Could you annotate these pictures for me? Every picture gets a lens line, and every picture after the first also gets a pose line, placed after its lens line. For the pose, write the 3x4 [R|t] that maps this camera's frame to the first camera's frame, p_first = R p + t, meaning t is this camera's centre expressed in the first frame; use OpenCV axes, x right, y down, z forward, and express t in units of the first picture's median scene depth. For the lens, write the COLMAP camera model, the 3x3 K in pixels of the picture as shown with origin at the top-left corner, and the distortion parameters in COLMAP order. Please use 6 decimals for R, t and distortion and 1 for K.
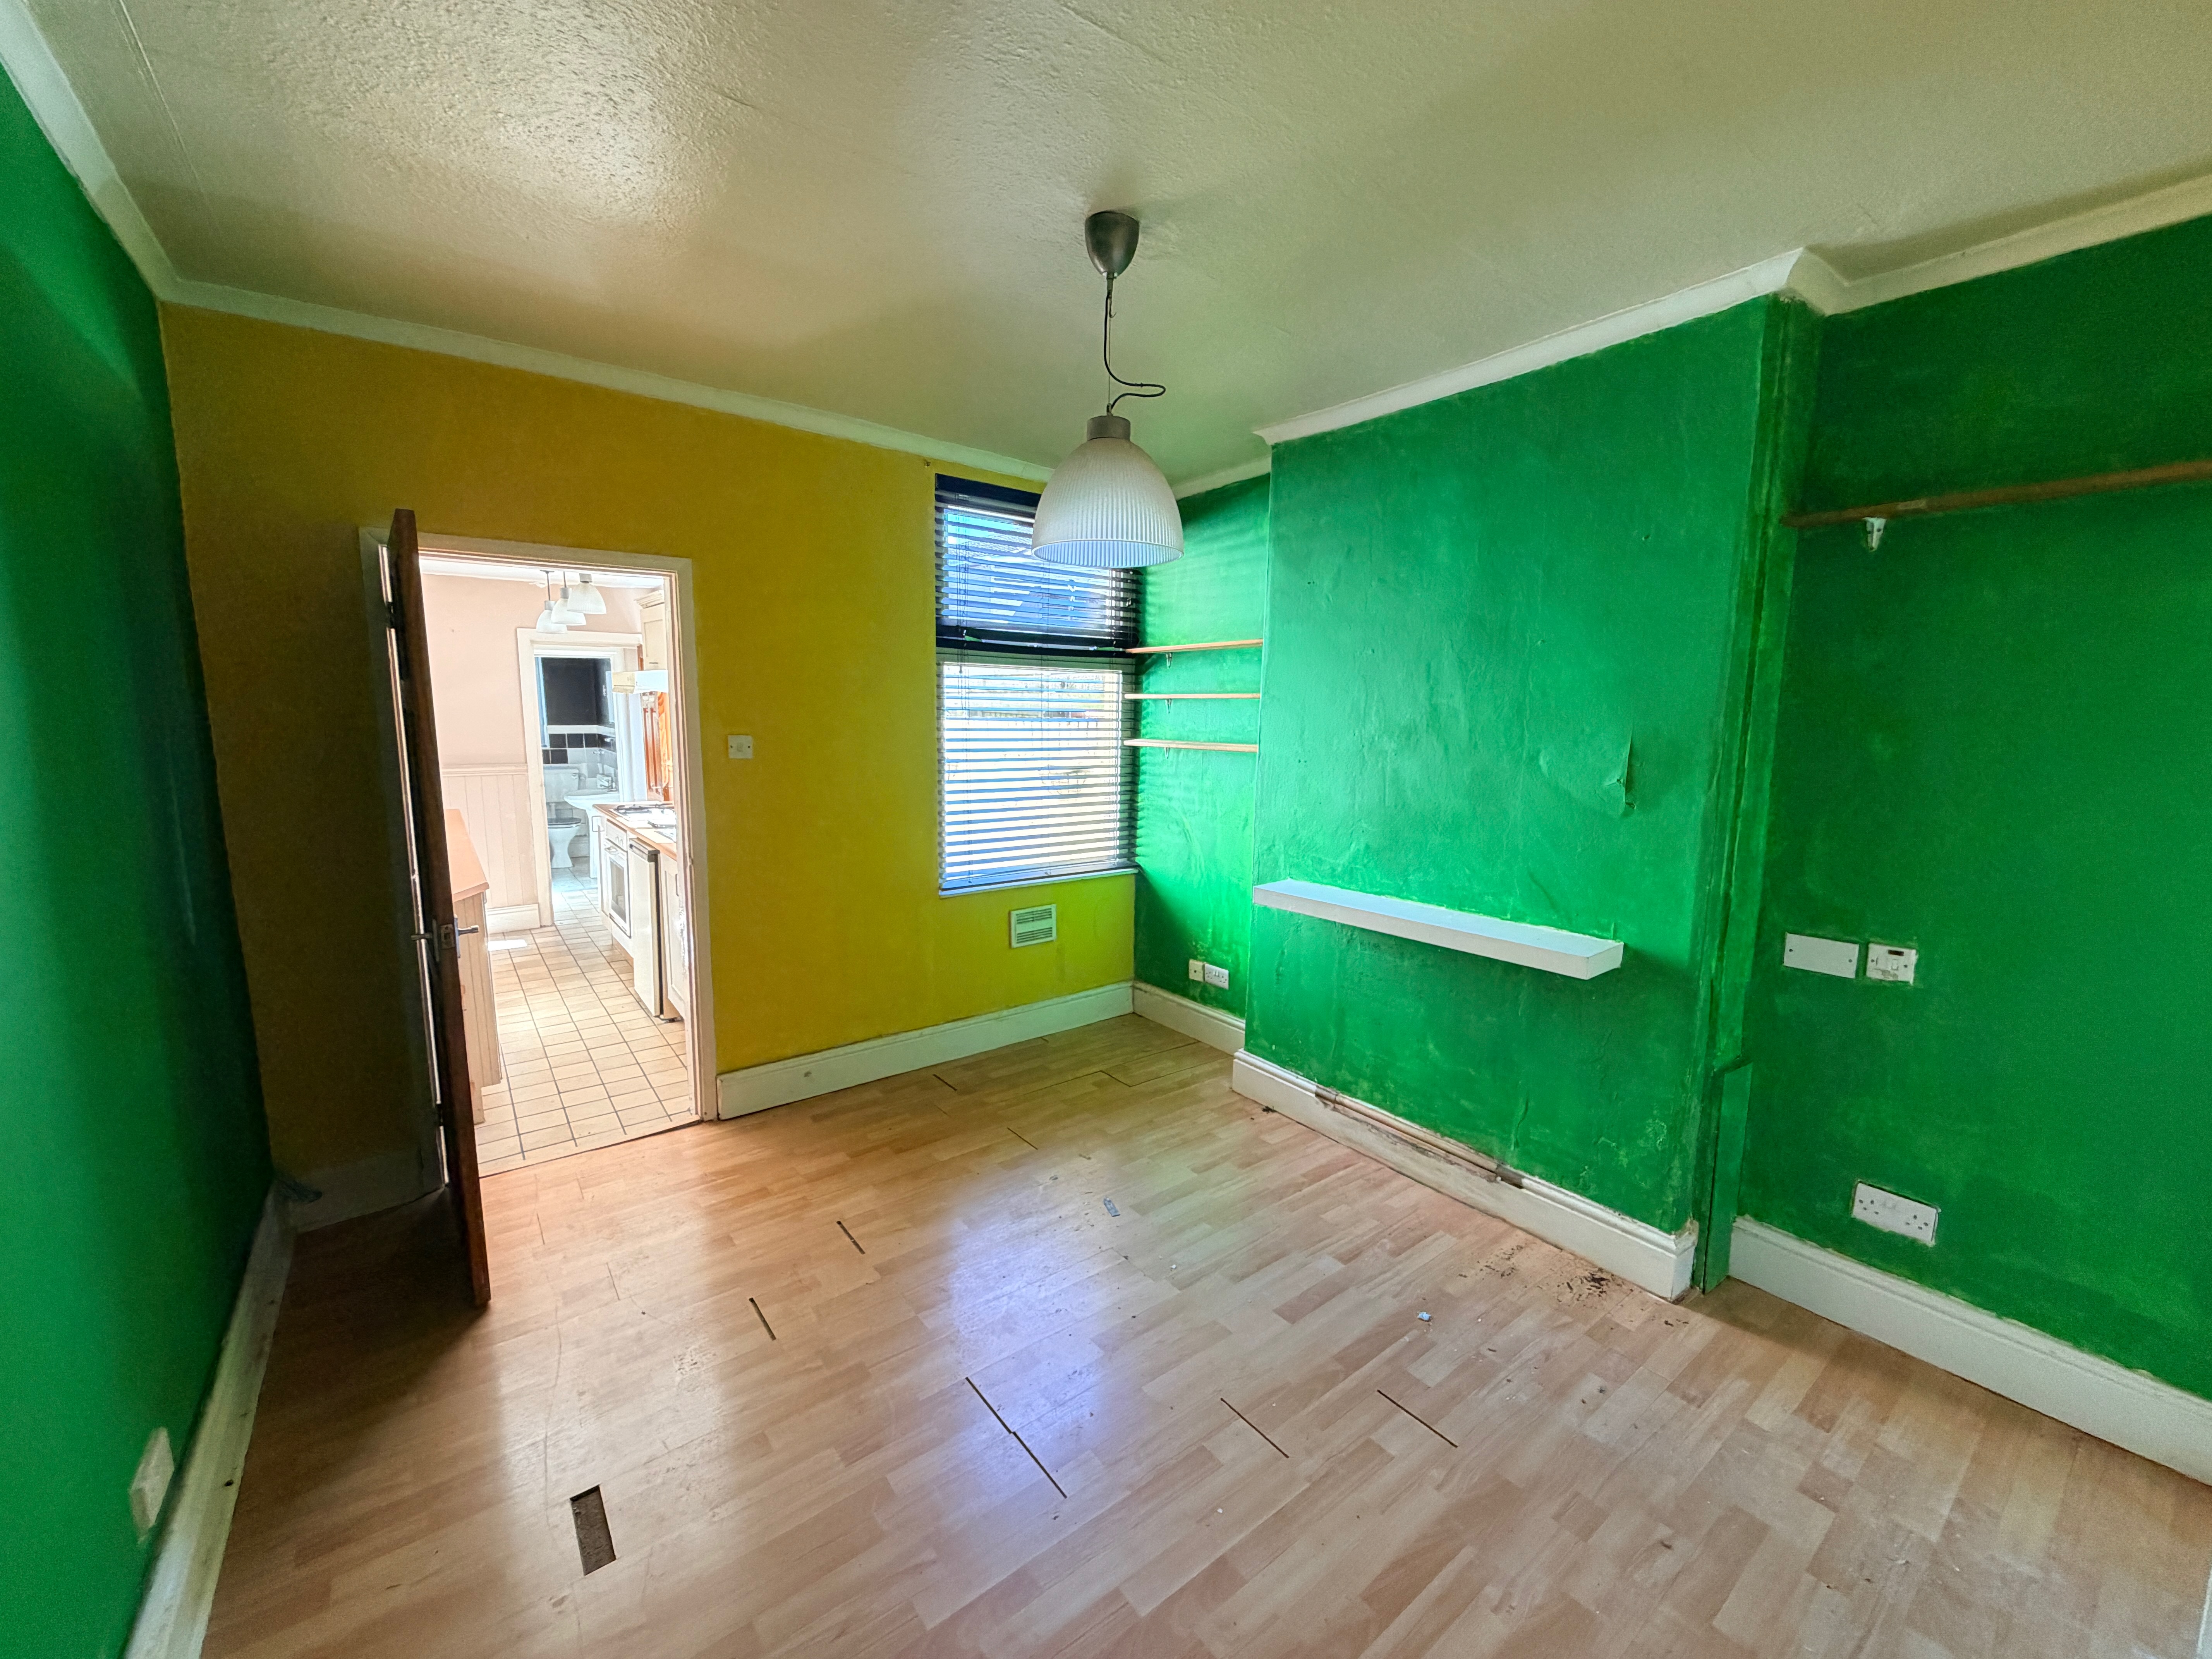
lens RADIAL K [[883.8, 0, 1090.8], [0, 883.8, 843.1], [0, 0, 1]] dist [0.007572, -0.000400]
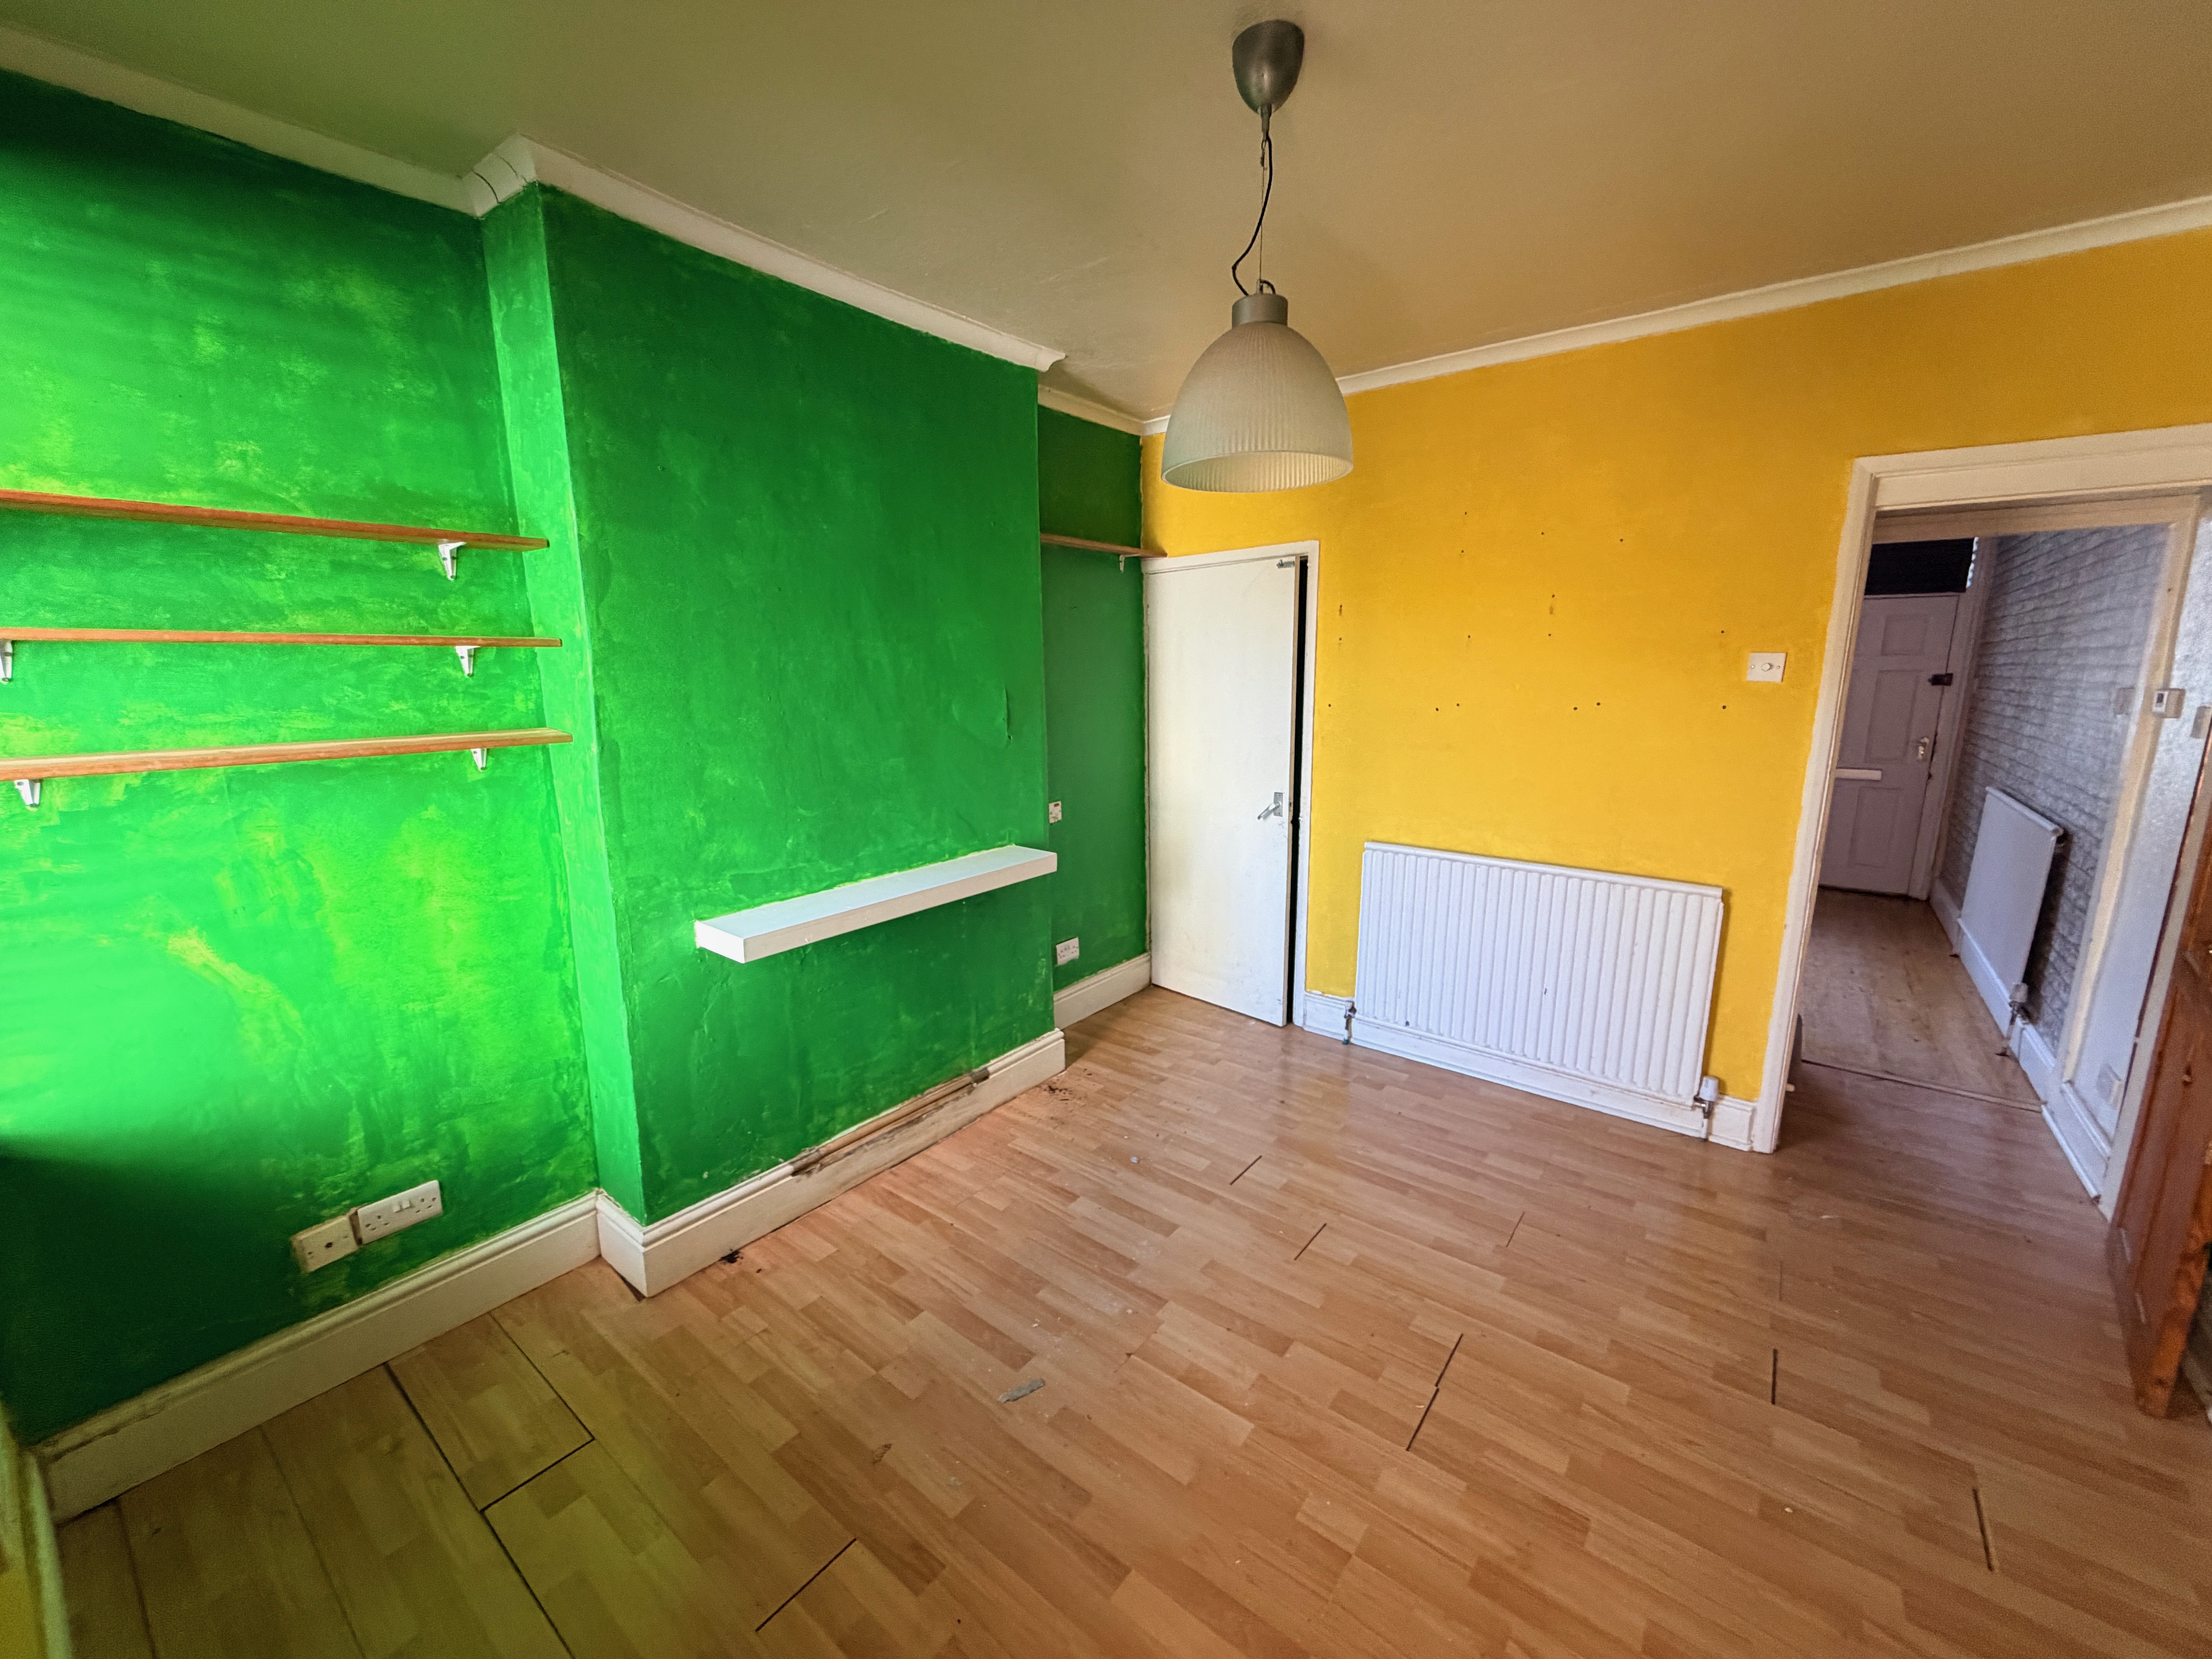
lens RADIAL K [[883.8, 0, 1108.5], [0, 883.8, 836.1], [0, 0, 1]] dist [0.007572, -0.000400]
pose [[-0.260001, -0.196294, 0.945446, -0.560983], [0.146687, 0.959727, 0.239599, -0.161089], [-0.954401, 0.200981, -0.220736, 0.990375]]
